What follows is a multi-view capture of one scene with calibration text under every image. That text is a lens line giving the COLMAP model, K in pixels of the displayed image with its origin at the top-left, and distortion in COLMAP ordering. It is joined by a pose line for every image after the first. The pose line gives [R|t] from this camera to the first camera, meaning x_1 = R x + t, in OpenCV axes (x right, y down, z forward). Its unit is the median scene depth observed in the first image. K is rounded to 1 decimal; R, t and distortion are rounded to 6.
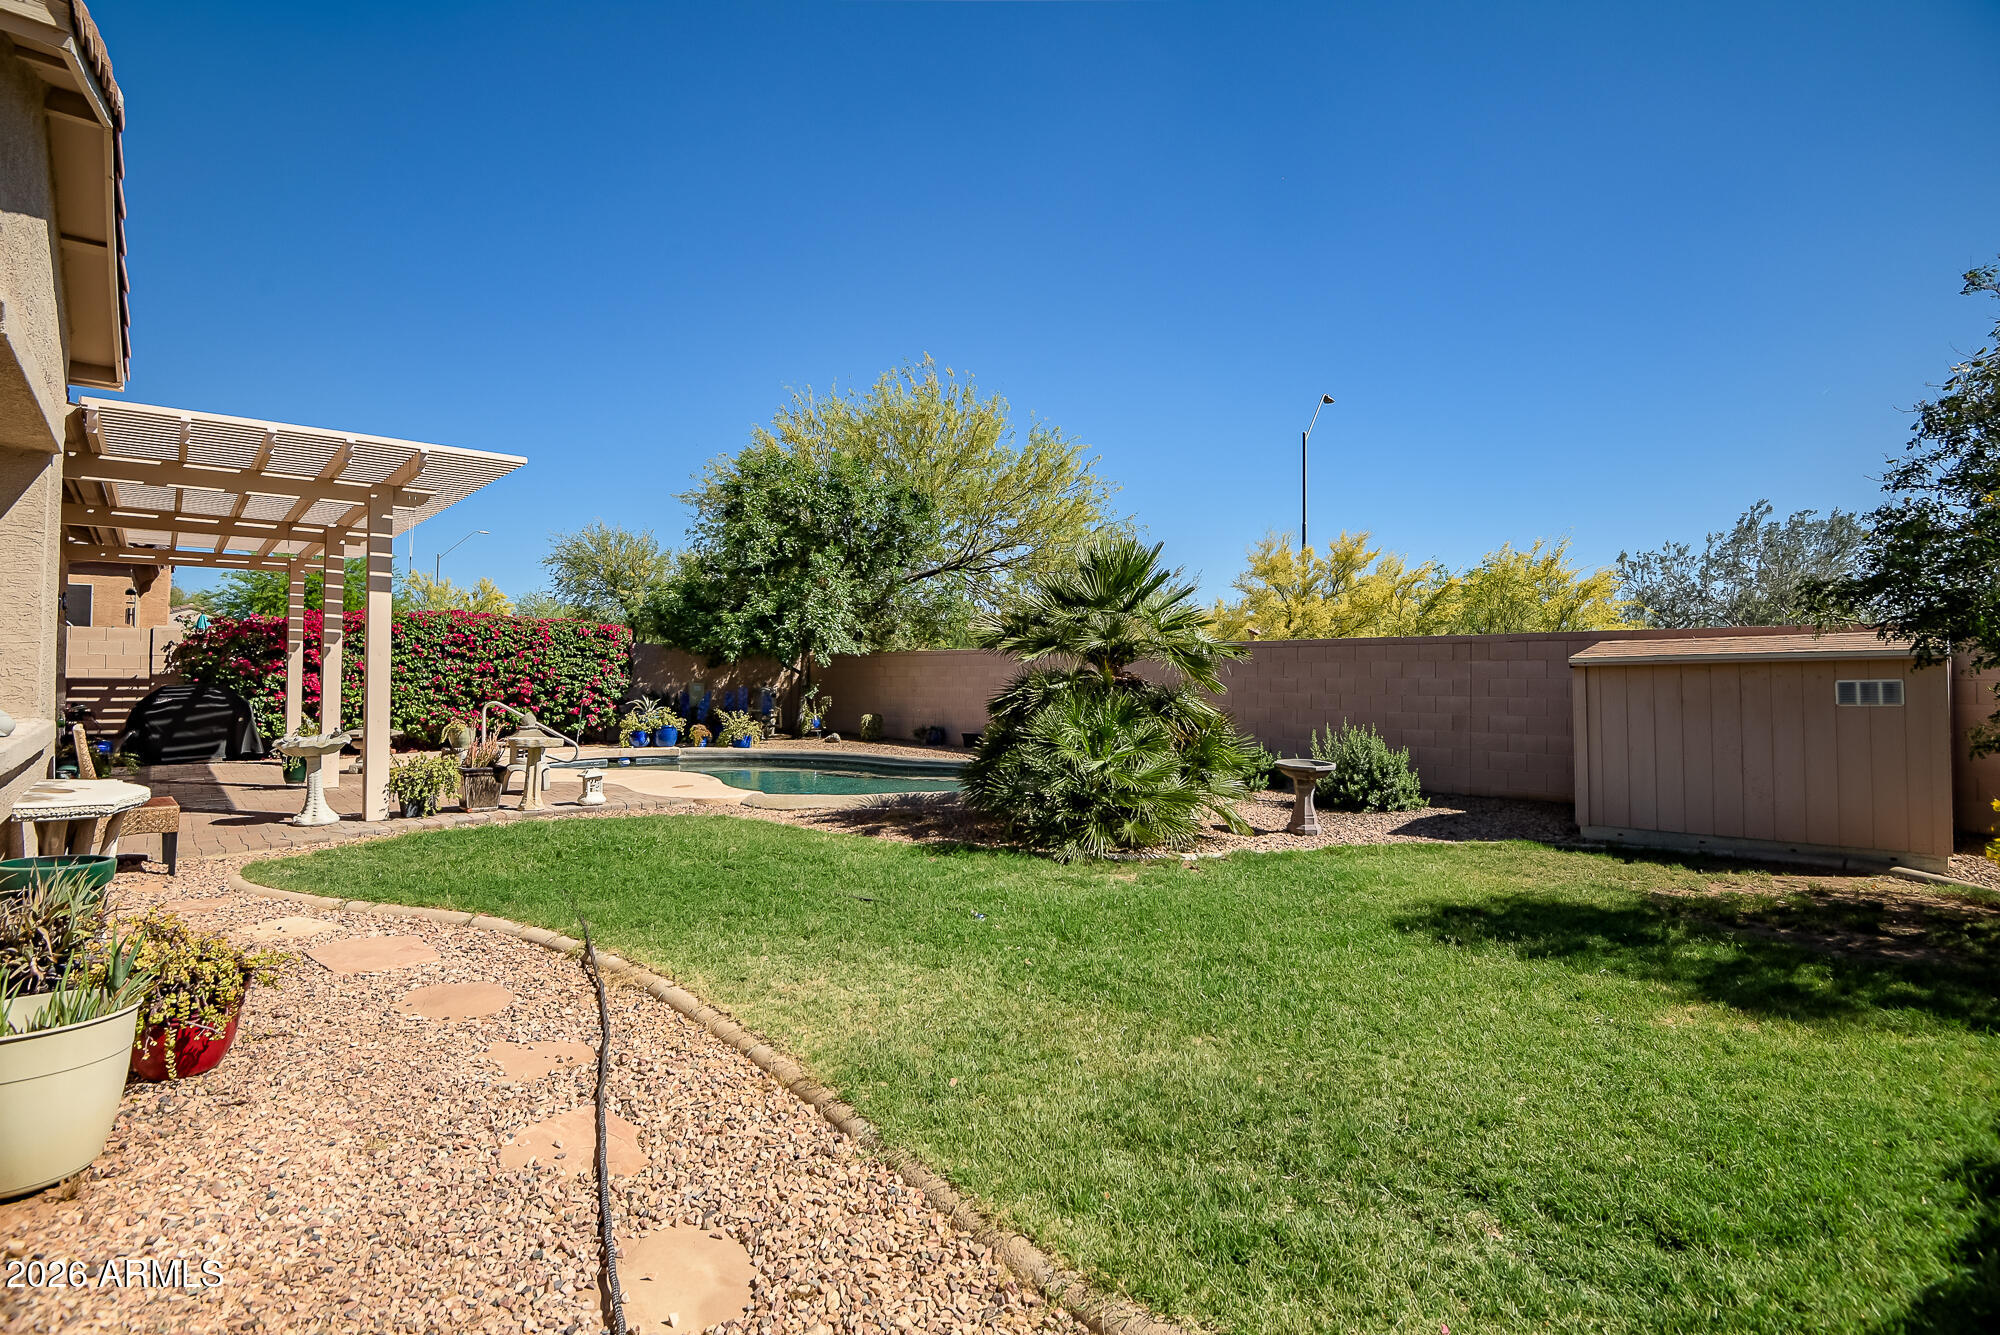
lens RADIAL K [[922.0, 0, 1000.0], [0, 922.0, 667.5], [0, 0, 1]] dist [-0.000979, -0.018488]
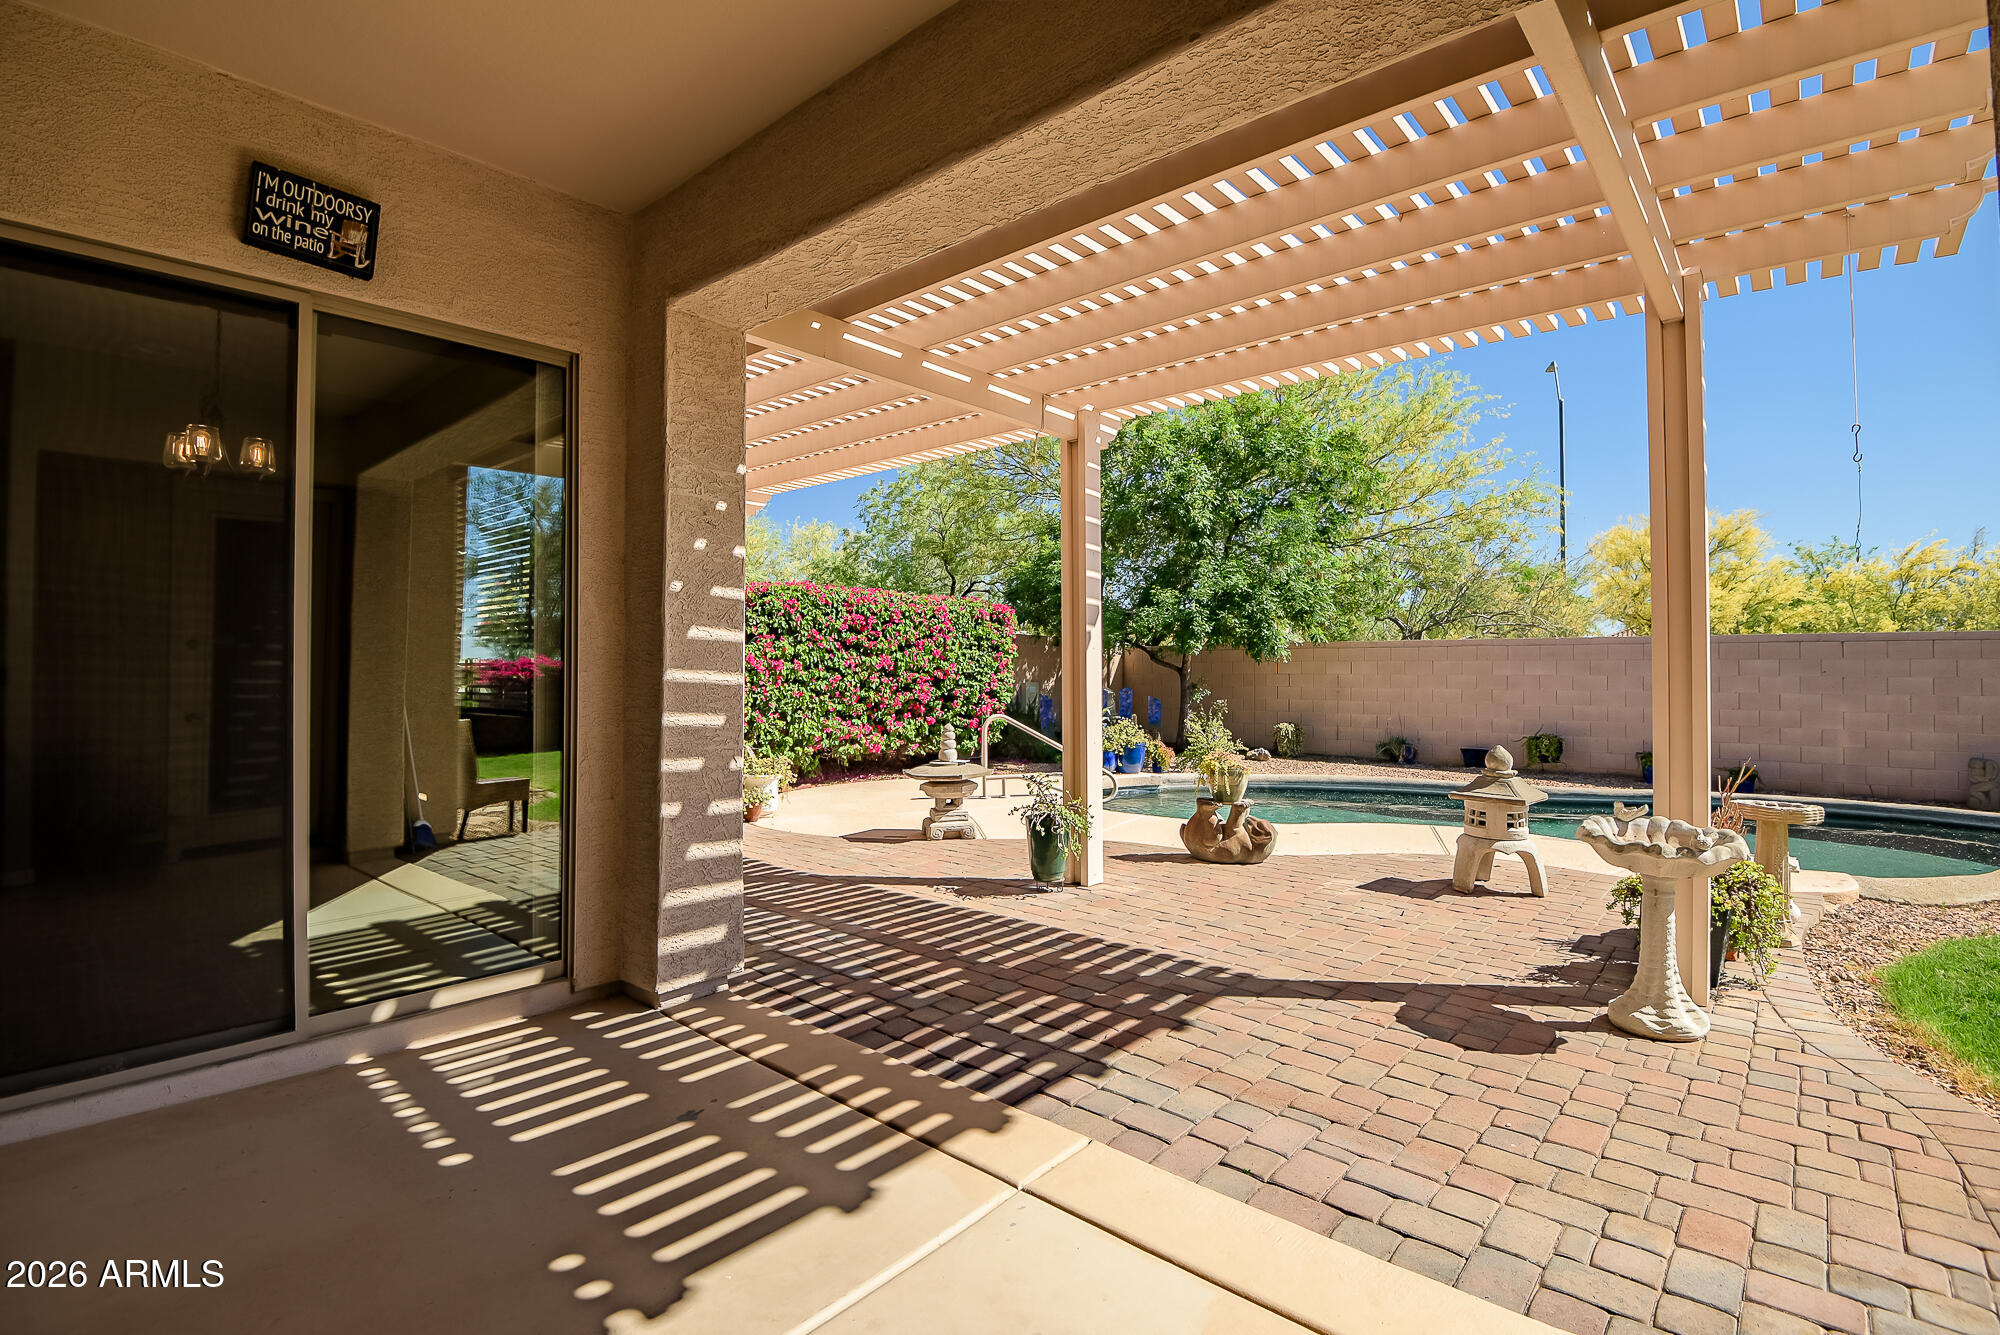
lens RADIAL K [[941.0, 0, 1000.0], [0, 941.0, 667.5], [0, 0, 1]] dist [-0.004813, -0.018508]
pose [[0.995856, -0.001420, 0.090928, -0.515204], [0.000733, 0.999971, 0.007585, -0.002001], [-0.090937, -0.007487, 0.995829, 0.267095]]
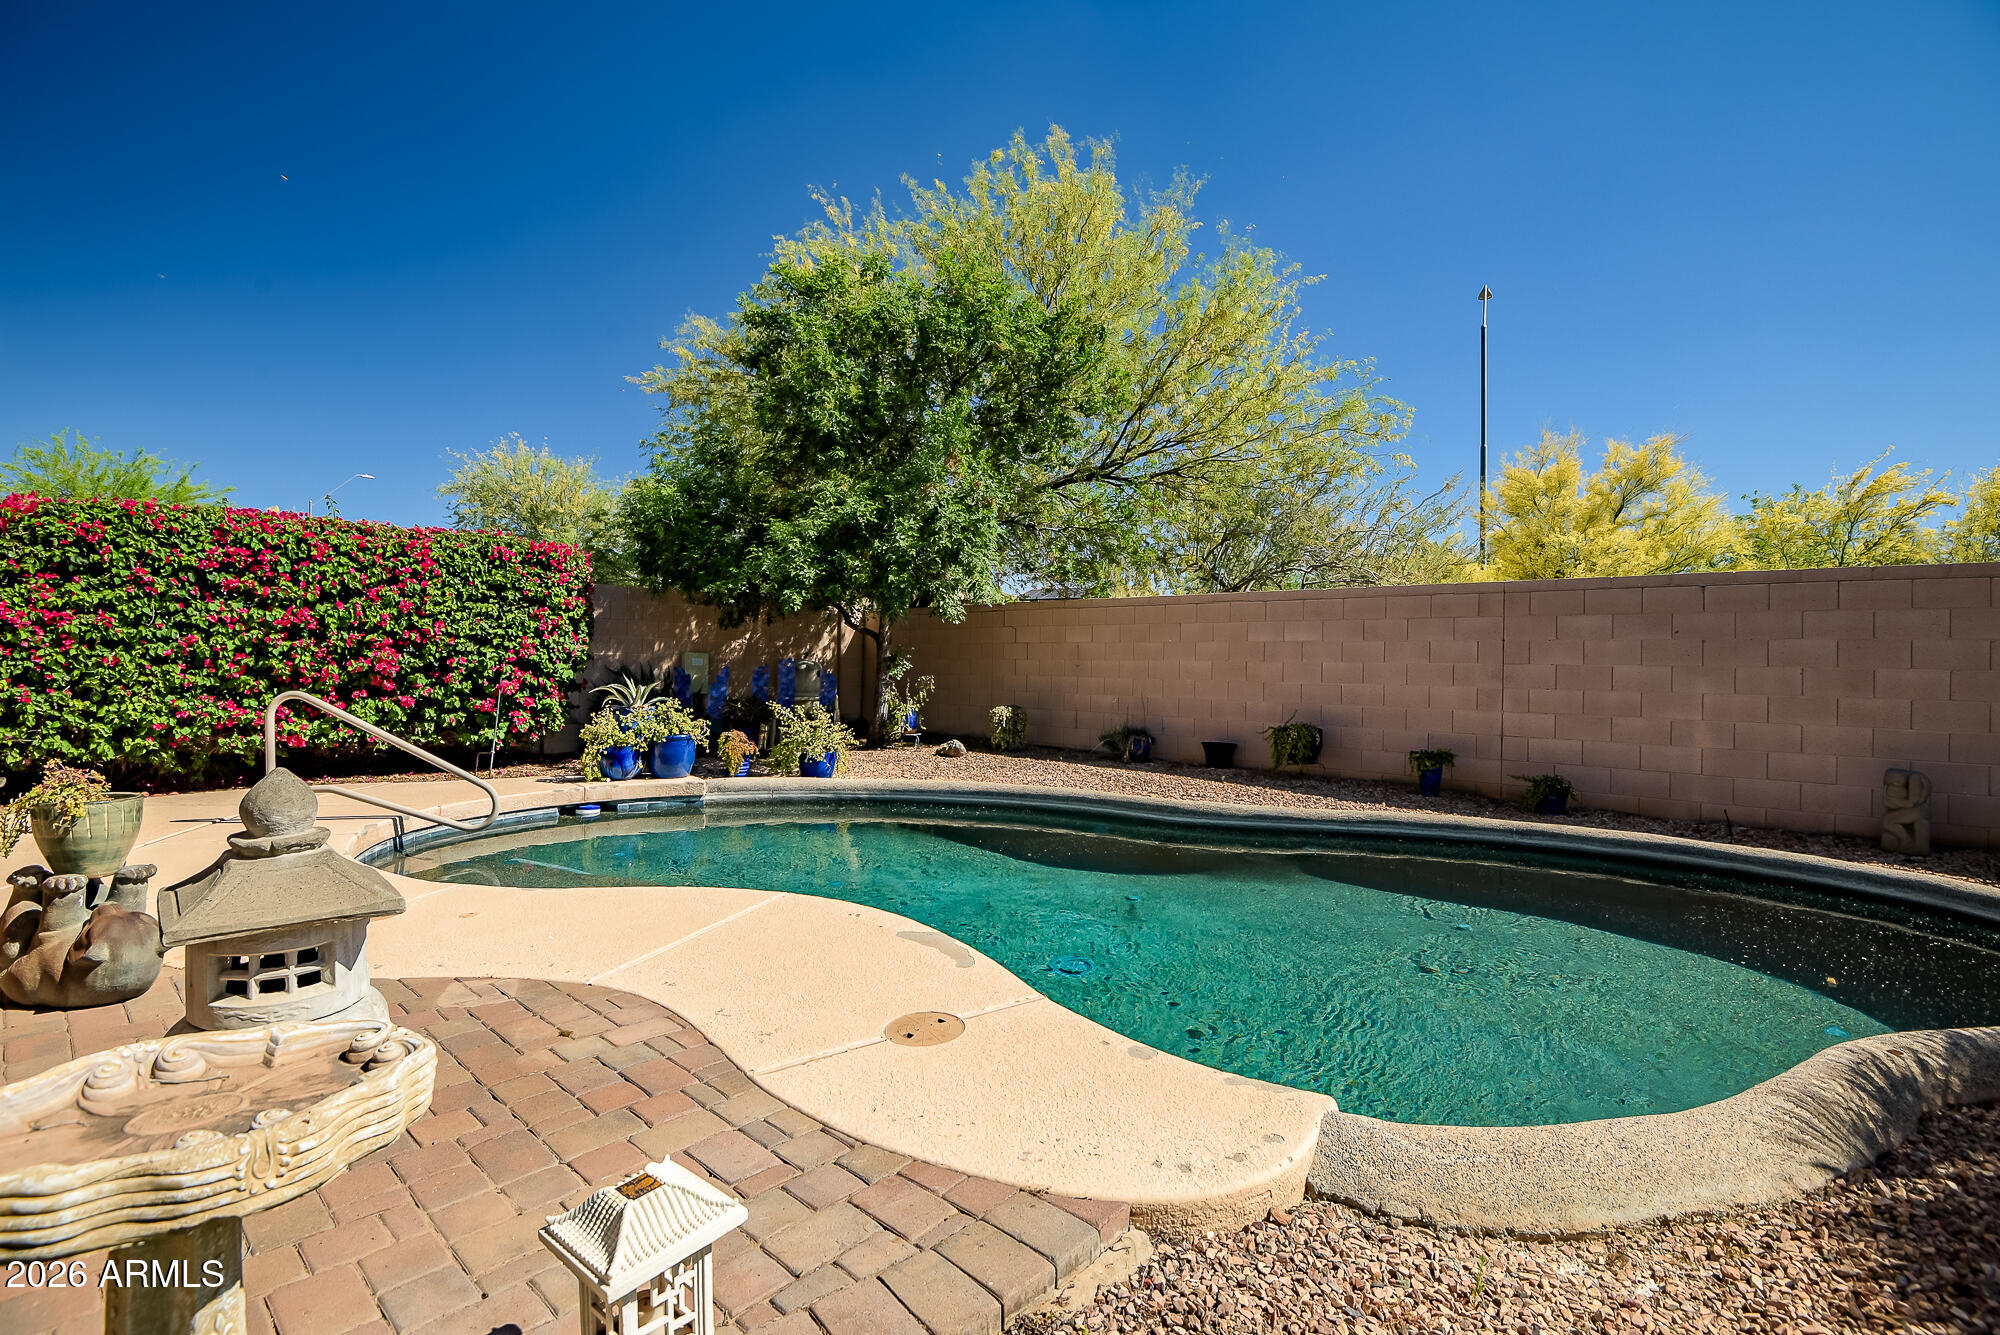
lens RADIAL K [[941.0, 0, 1000.0], [0, 941.0, 667.5], [0, 0, 1]] dist [-0.004813, -0.018508]
pose [[0.997500, -0.000509, 0.070664, -0.212467], [-0.001384, 0.999641, 0.026743, 0.011687], [-0.070652, -0.026774, 0.997142, 0.458282]]
